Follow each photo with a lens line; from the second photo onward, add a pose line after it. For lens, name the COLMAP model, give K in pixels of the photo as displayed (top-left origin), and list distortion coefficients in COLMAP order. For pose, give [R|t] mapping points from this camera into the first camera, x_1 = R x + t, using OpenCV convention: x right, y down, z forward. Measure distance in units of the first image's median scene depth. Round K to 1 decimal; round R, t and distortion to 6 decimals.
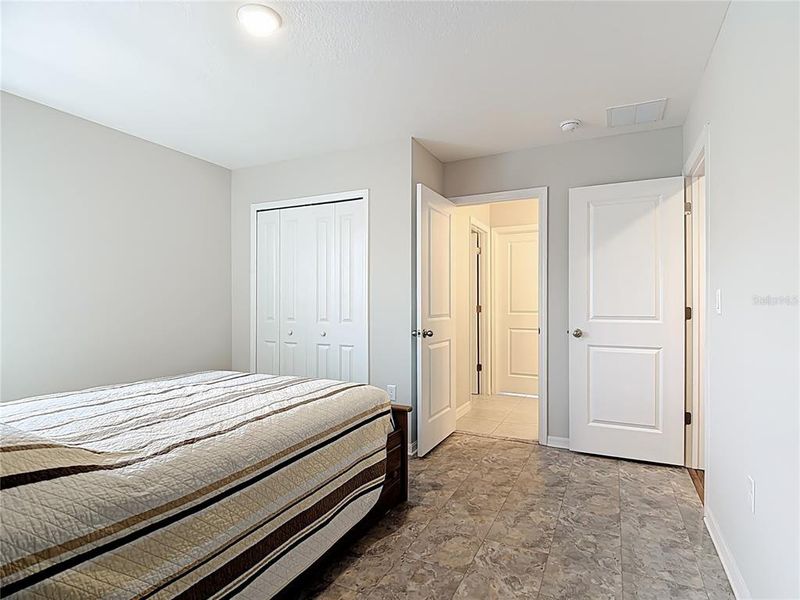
lens RADIAL K [[429.2, 0, 400.1], [0, 429.2, 298.6], [0, 0, 1]] dist [0.023401, -0.035221]
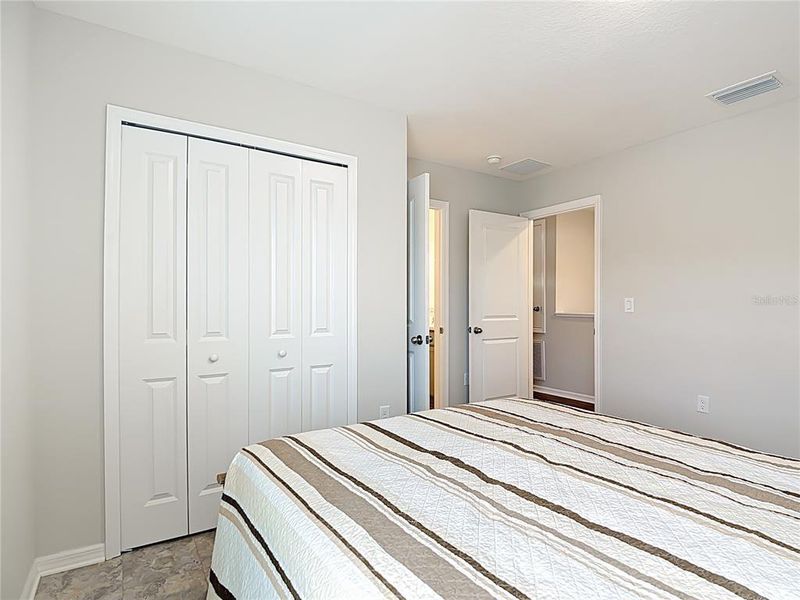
lens RADIAL K [[429.2, 0, 400.1], [0, 429.2, 298.6], [0, 0, 1]] dist [0.023401, -0.035221]
pose [[0.493281, 0.009266, 0.869821, -0.700016], [-0.011125, 0.999929, -0.004343, -0.000766], [-0.869799, -0.007534, 0.493349, 0.550756]]
